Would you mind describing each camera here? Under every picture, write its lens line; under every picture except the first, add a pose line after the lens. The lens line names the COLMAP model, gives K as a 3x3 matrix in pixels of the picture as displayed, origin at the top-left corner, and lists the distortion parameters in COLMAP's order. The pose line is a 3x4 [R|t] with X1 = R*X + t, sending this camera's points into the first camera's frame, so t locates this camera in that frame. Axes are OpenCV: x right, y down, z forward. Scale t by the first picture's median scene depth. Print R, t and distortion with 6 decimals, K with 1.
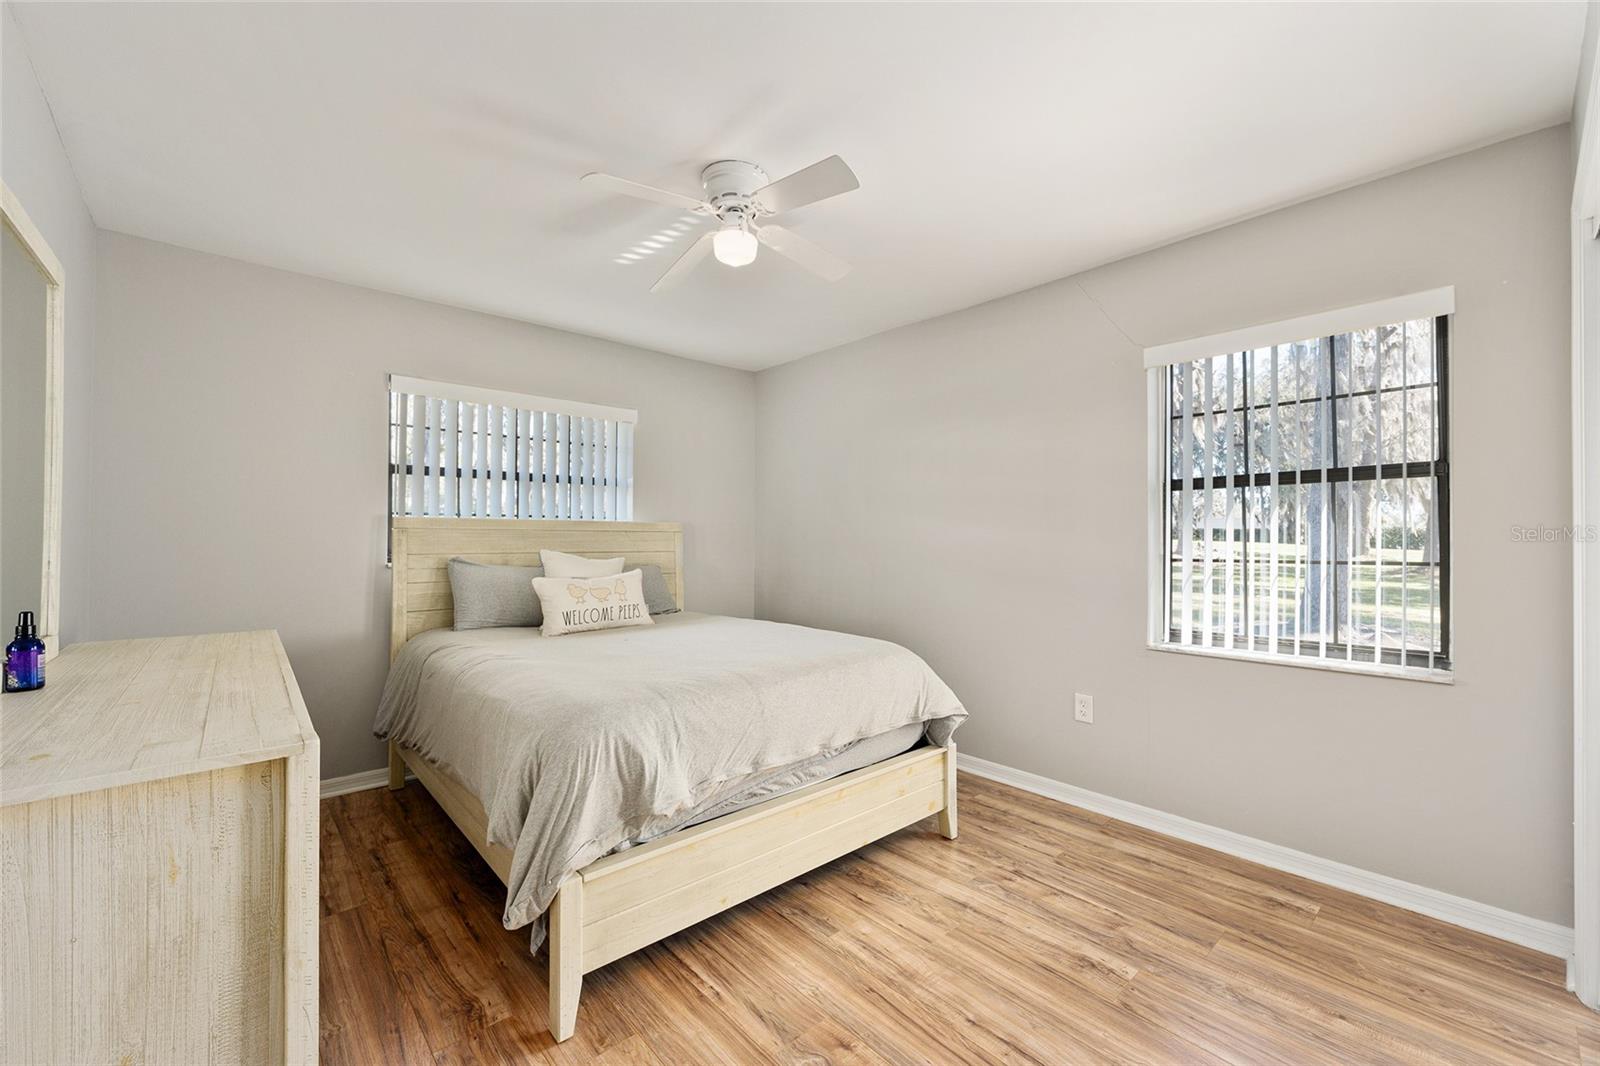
lens RADIAL K [[669.5, 0, 800.0], [0, 669.5, 531.1], [0, 0, 1]] dist [0.002916, -0.000459]
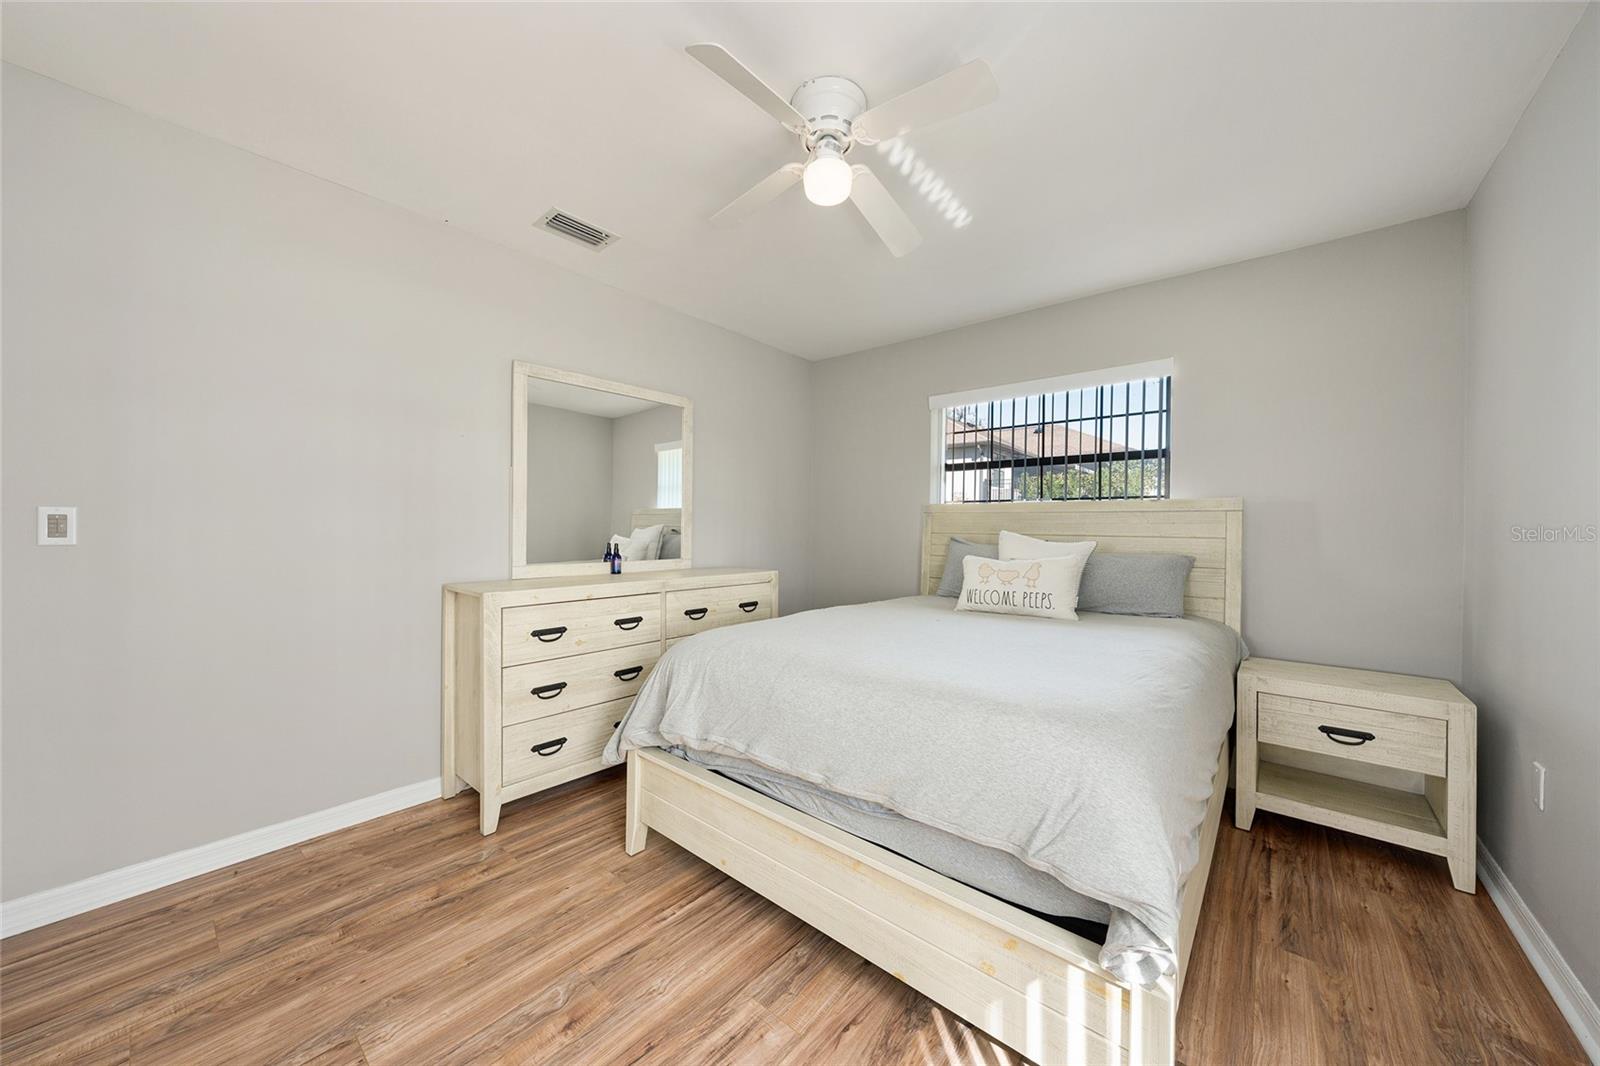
lens RADIAL K [[561.5, 0, 800.0], [0, 561.5, 533.0], [0, 0, 1]] dist [-0.000615, 0.000098]
pose [[0.122355, 0.007861, -0.992455, 0.684079], [-0.003285, 0.999966, 0.007516, 0.042145], [0.992481, 0.002341, 0.122376, 0.932724]]
